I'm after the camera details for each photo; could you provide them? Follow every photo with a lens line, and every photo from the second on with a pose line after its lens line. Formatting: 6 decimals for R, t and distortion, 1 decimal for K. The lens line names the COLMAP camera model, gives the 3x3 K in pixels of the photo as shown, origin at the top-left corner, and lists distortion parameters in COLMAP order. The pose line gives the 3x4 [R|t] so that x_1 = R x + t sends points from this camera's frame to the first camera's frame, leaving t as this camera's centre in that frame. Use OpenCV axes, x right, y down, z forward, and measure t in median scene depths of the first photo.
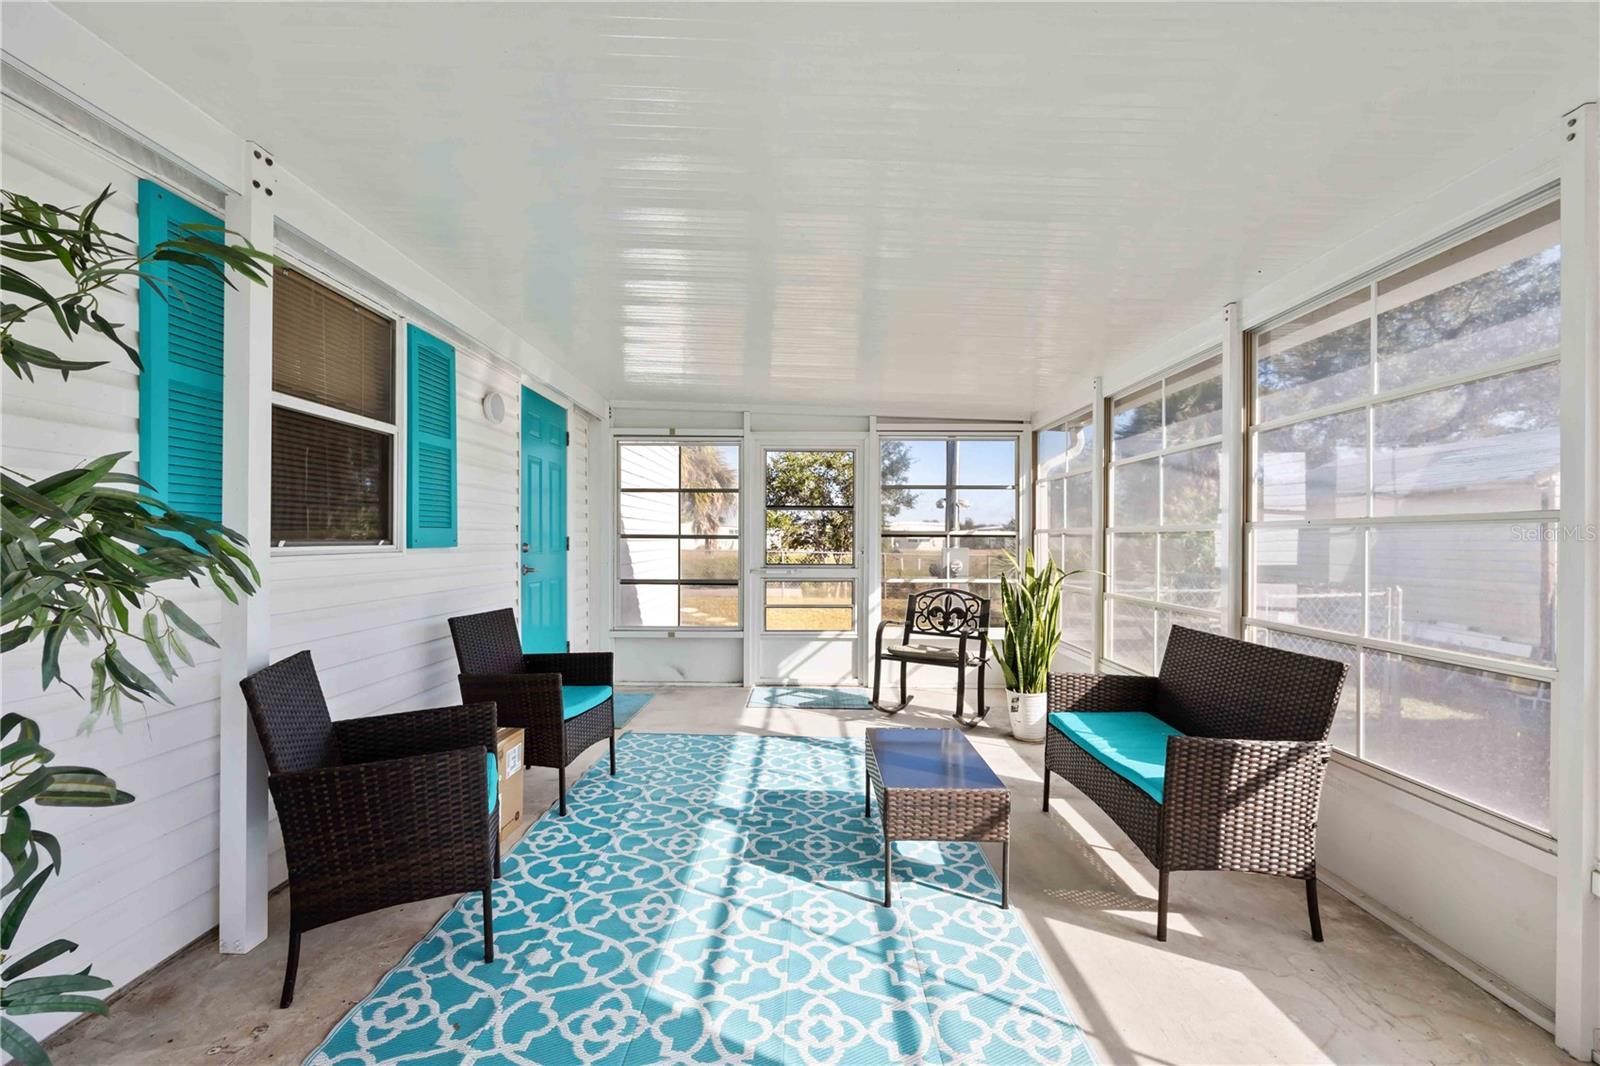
lens RADIAL K [[650.1, 0, 799.4], [0, 650.1, 537.3], [0, 0, 1]] dist [-0.003067, -0.000177]
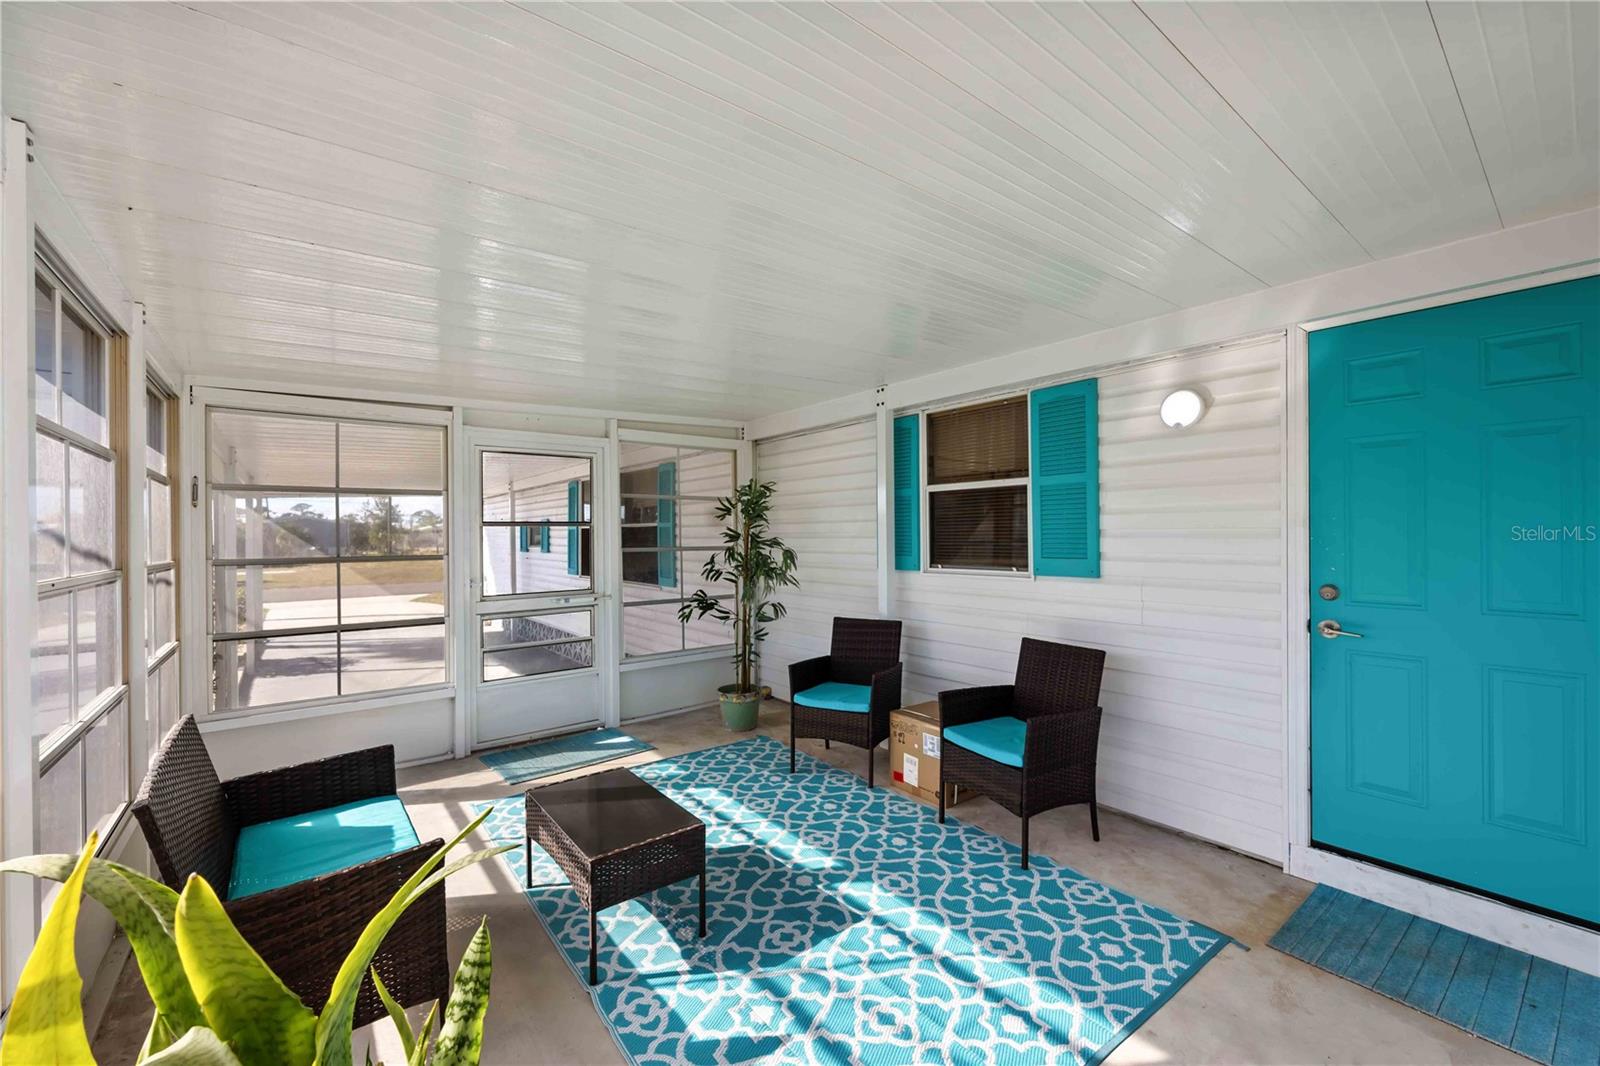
lens RADIAL K [[650.1, 0, 797.5], [0, 650.1, 536.2], [0, 0, 1]] dist [-0.003067, -0.000177]
pose [[-0.785806, 0.000568, -0.618473, 0.531309], [0.006737, 0.999948, -0.007641, -0.053282], [0.618437, -0.010171, -0.785769, 1.791148]]
